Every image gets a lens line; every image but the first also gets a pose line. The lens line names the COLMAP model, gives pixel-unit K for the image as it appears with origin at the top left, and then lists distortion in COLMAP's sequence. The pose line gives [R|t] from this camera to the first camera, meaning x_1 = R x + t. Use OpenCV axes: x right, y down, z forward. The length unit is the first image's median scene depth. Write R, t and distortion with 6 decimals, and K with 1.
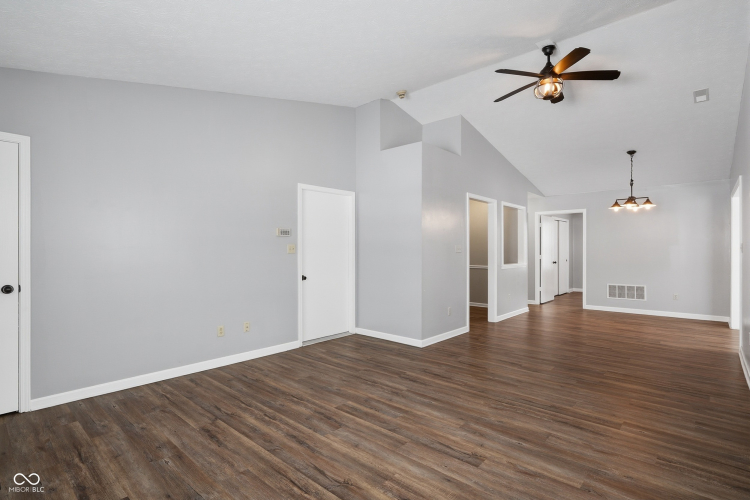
lens RADIAL K [[377.1, 0, 374.6], [0, 377.1, 250.2], [0, 0, 1]] dist [-0.003936, 0.001115]
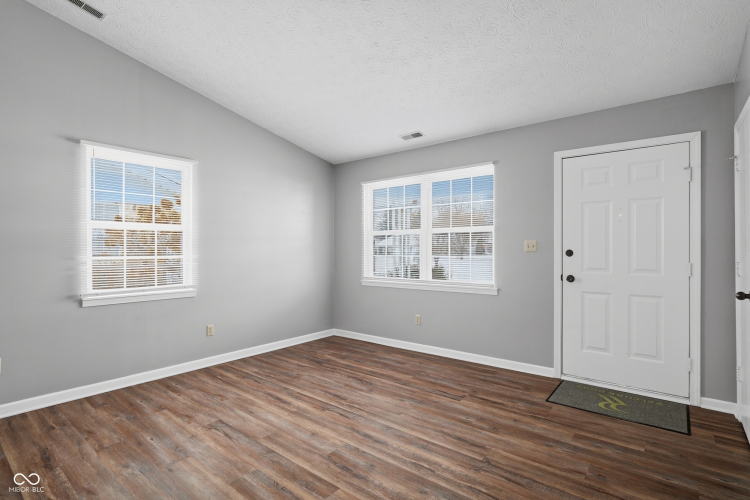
lens RADIAL K [[377.1, 0, 376.7], [0, 377.1, 249.2], [0, 0, 1]] dist [-0.003936, 0.001115]
pose [[-0.998519, 0.003778, -0.054279, -0.166725], [0.003929, 0.999989, -0.002668, 0.003617], [0.054269, -0.002877, -0.998522, 2.019200]]
